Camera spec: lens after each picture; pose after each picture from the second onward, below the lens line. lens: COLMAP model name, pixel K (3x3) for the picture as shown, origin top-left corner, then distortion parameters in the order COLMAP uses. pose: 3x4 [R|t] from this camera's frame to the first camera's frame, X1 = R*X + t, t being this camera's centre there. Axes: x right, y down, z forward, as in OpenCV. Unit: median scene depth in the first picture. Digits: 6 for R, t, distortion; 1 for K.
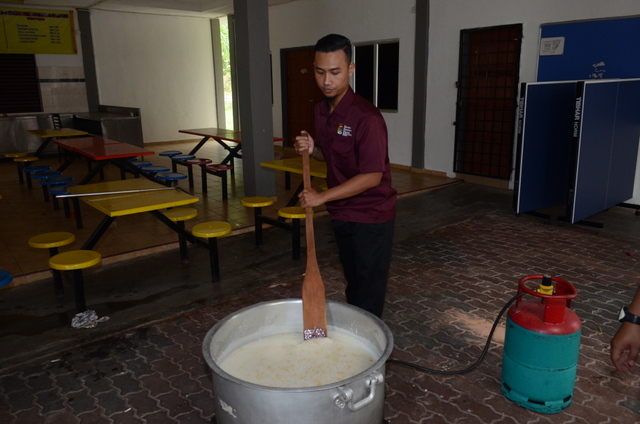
lens RADIAL K [[495.9, 0, 328.2], [0, 495.9, 212.5], [0, 0, 1]] dist [-0.022099, -0.007726]
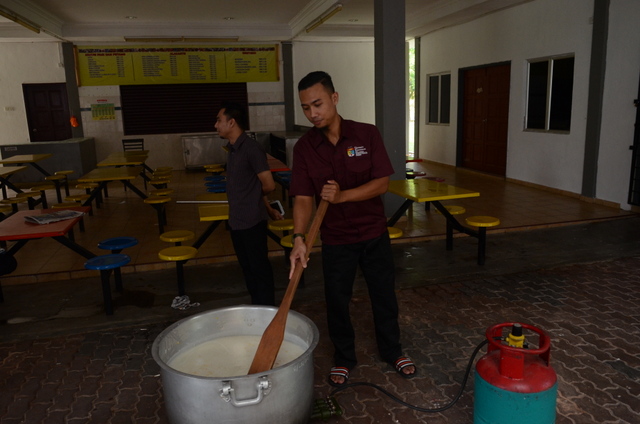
lens RADIAL K [[496.7, 0, 331.3], [0, 496.7, 212.3], [0, 0, 1]] dist [-0.021771, -0.007210]
pose [[0.901464, 0.073221, -0.426616, 0.249033], [-0.087426, 0.996076, -0.013776, -0.016387], [0.423934, 0.049716, 0.904328, 0.016336]]
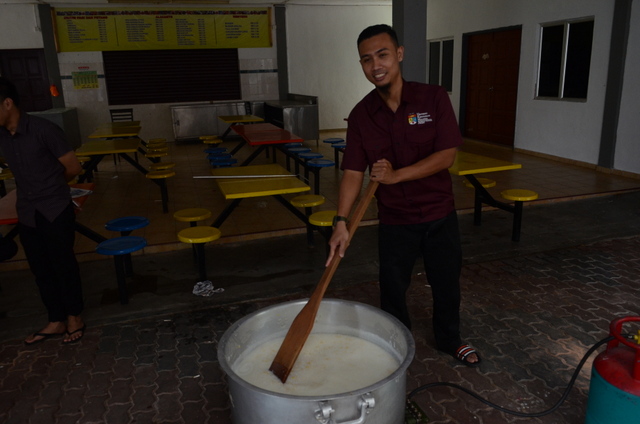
lens RADIAL K [[495.9, 0, 328.2], [0, 495.9, 212.5], [0, 0, 1]] dist [-0.022099, -0.007726]
pose [[0.918709, 0.087374, -0.385148, 0.128520], [-0.077598, 0.996146, 0.040885, -0.015699], [0.387236, -0.007675, 0.921949, 0.049727]]
